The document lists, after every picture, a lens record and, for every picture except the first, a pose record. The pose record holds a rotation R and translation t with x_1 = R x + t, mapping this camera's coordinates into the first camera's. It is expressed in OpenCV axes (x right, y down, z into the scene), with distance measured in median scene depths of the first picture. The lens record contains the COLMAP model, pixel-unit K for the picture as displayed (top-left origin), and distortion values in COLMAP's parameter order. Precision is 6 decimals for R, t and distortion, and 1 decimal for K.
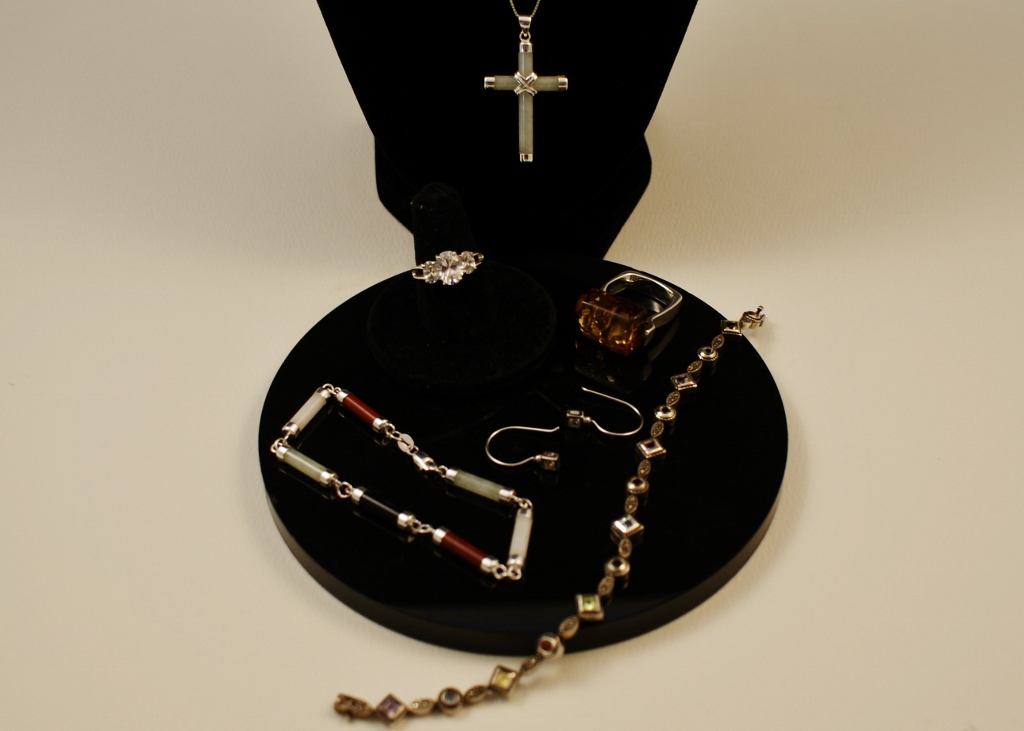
lens RADIAL K [[1693.0, 0, 512.0], [0, 1693.0, 365.5], [0, 0, 1]] dist [-0.146197, -0.039418]
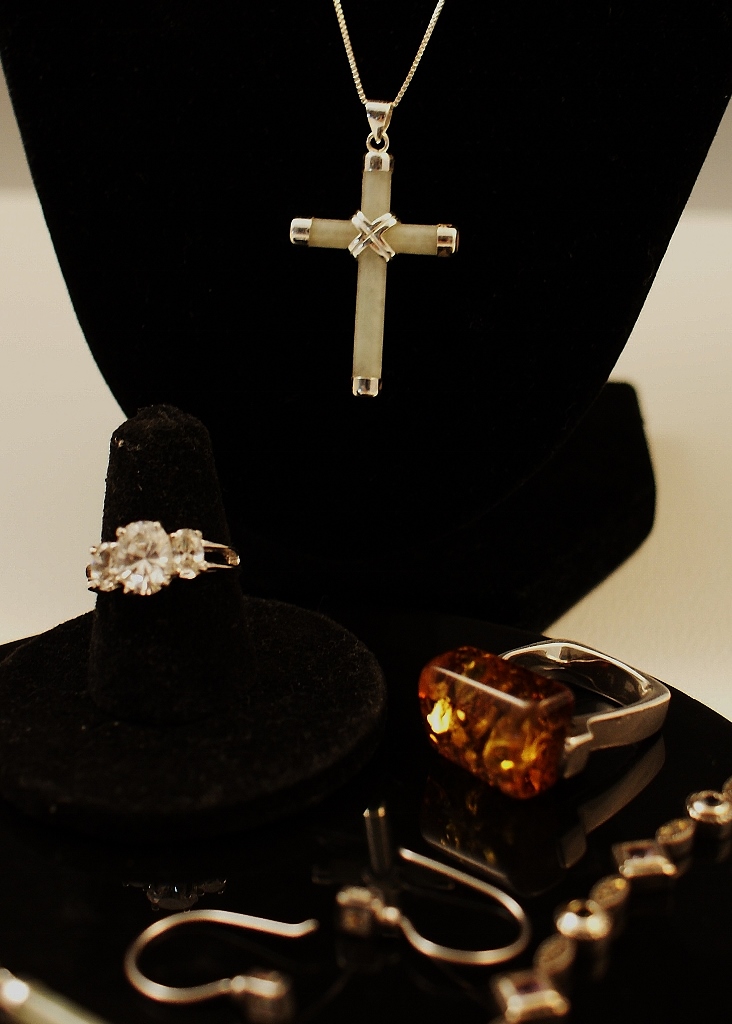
lens RADIAL K [[1693.0, 0, 366.0], [0, 1693.0, 512.0], [0, 0, 1]] dist [-0.146197, -0.039418]
pose [[0.980834, 0.062727, -0.184472, 0.105935], [-0.118264, 0.944075, -0.307791, 0.064357], [0.154848, 0.323708, 0.933400, 0.580209]]
